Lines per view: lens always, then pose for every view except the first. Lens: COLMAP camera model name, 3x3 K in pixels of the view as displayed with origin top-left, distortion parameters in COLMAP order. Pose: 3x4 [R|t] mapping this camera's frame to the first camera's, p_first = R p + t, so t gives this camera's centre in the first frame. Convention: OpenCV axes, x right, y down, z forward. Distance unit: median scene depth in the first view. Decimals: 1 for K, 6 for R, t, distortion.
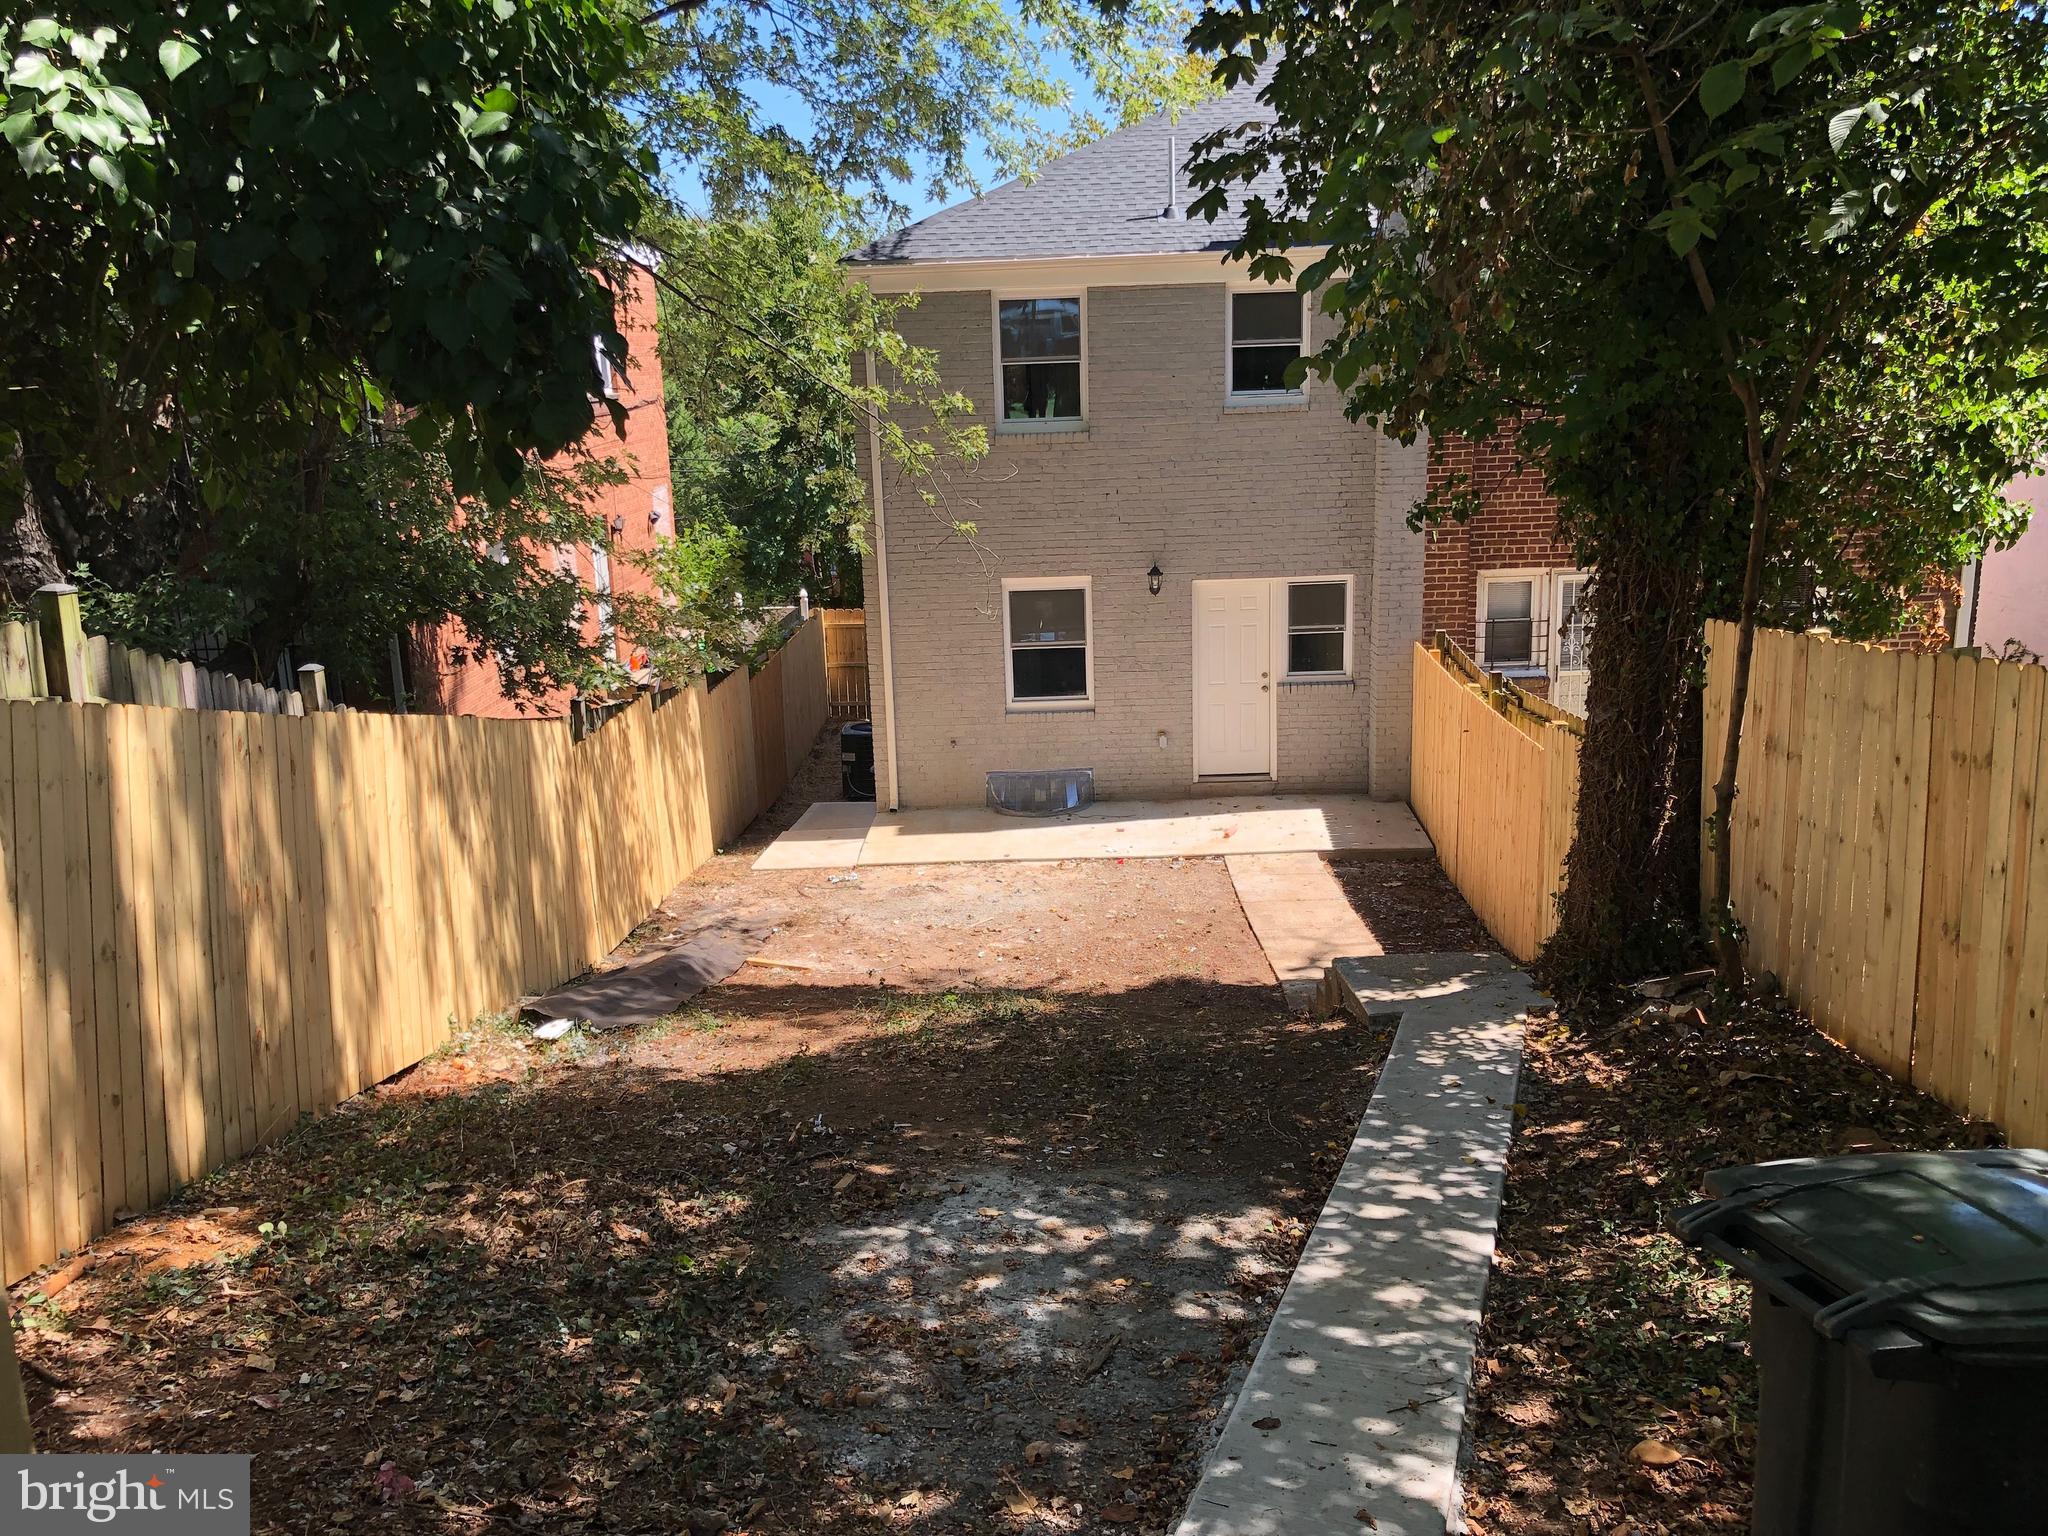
lens RADIAL K [[1668.4, 0, 1024.0], [0, 1668.4, 768.0], [0, 0, 1]] dist [0.027047, -0.036443]
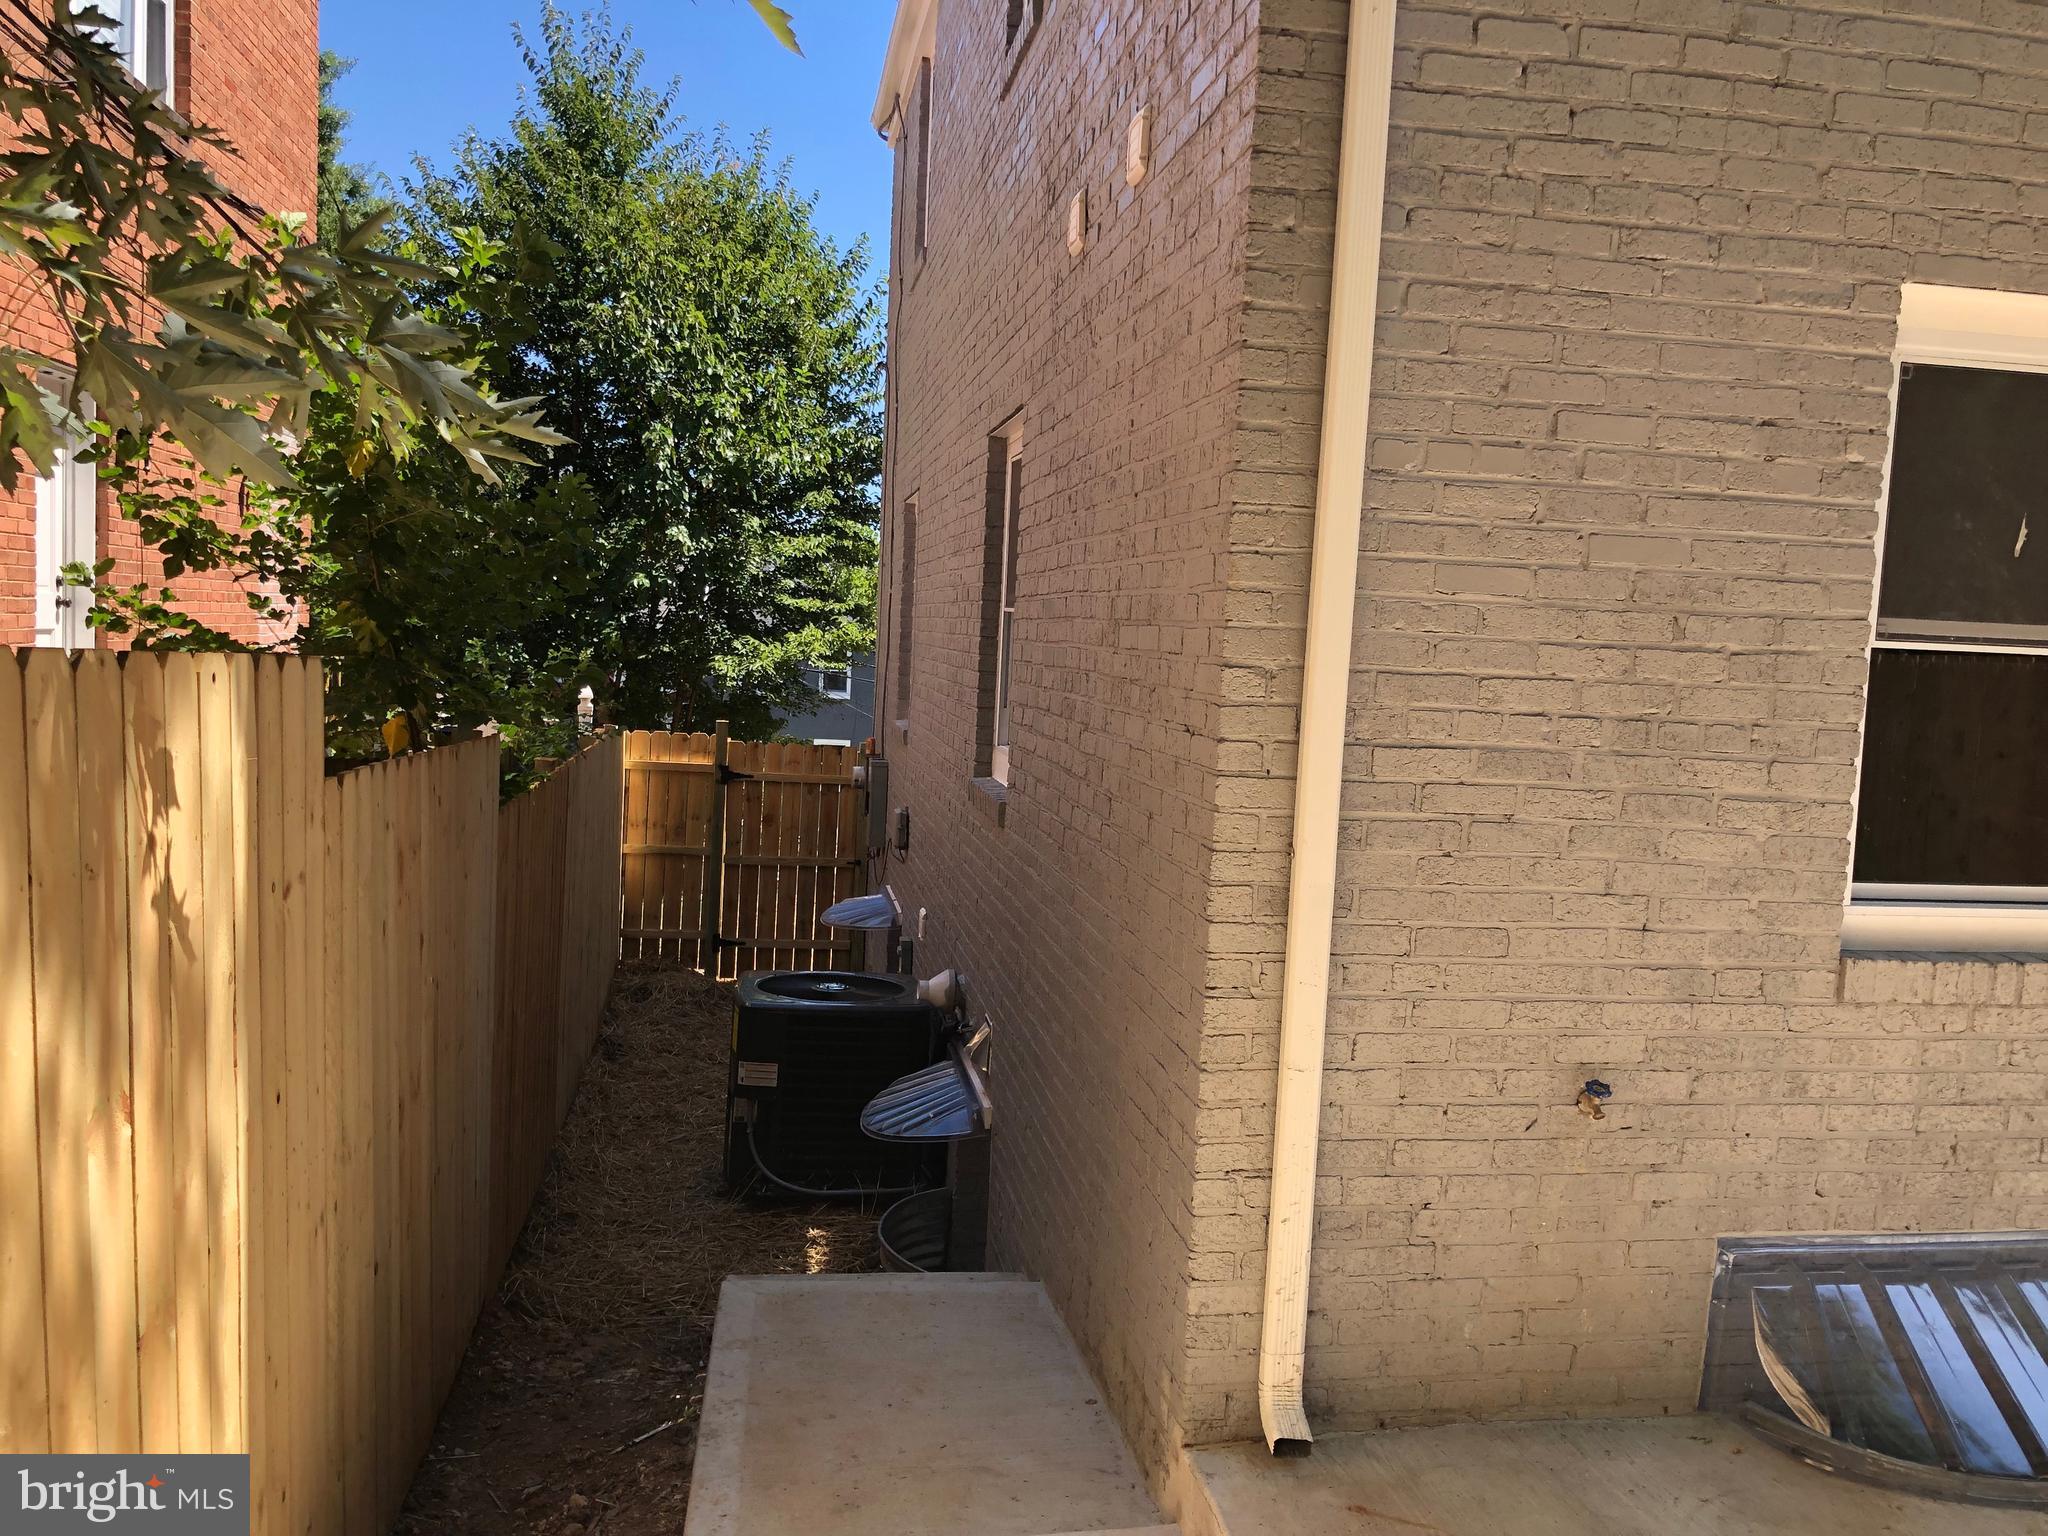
lens RADIAL K [[1668.4, 0, 1024.0], [0, 1668.4, 768.0], [0, 0, 1]] dist [0.027047, -0.036443]
pose [[0.980713, 0.067201, 0.183535, -0.155253], [-0.037053, 0.985929, -0.163004, -0.018992], [-0.191907, 0.153060, 0.969404, 0.849248]]
